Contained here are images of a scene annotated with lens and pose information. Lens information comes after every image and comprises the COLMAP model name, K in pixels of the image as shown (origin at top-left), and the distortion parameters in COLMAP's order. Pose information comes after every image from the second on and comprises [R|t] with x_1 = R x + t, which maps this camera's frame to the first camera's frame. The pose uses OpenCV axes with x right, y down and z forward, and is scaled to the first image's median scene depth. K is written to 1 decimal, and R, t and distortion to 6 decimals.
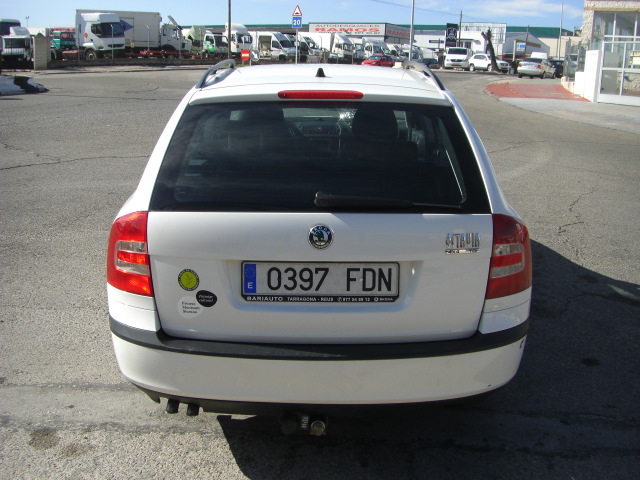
lens RADIAL K [[720.4, 0, 320.0], [0, 720.4, 240.0], [0, 0, 1]] dist [-0.169264, 0.084776]
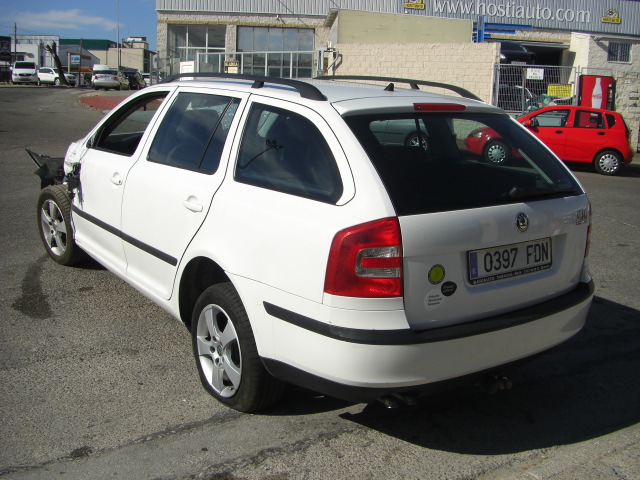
lens RADIAL K [[720.4, 0, 320.0], [0, 720.4, 240.0], [0, 0, 1]] dist [-0.169264, 0.084776]
pose [[0.812802, -0.117626, 0.570541, -0.921797], [0.126906, 0.991633, 0.023649, -0.044060], [-0.568549, 0.053184, 0.820929, 0.184616]]
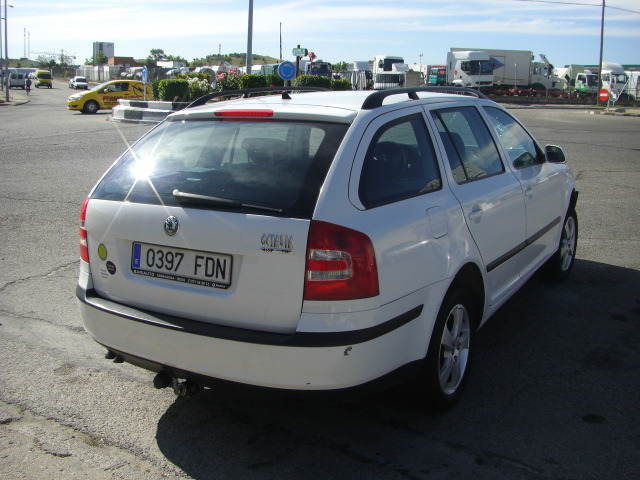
lens RADIAL K [[720.4, 0, 320.0], [0, 720.4, 240.0], [0, 0, 1]] dist [-0.169264, 0.084776]
pose [[0.860200, 0.092615, -0.501476, 0.777399], [-0.118854, 0.992699, -0.020537, 0.013325], [0.495912, 0.077269, 0.864928, 0.072449]]
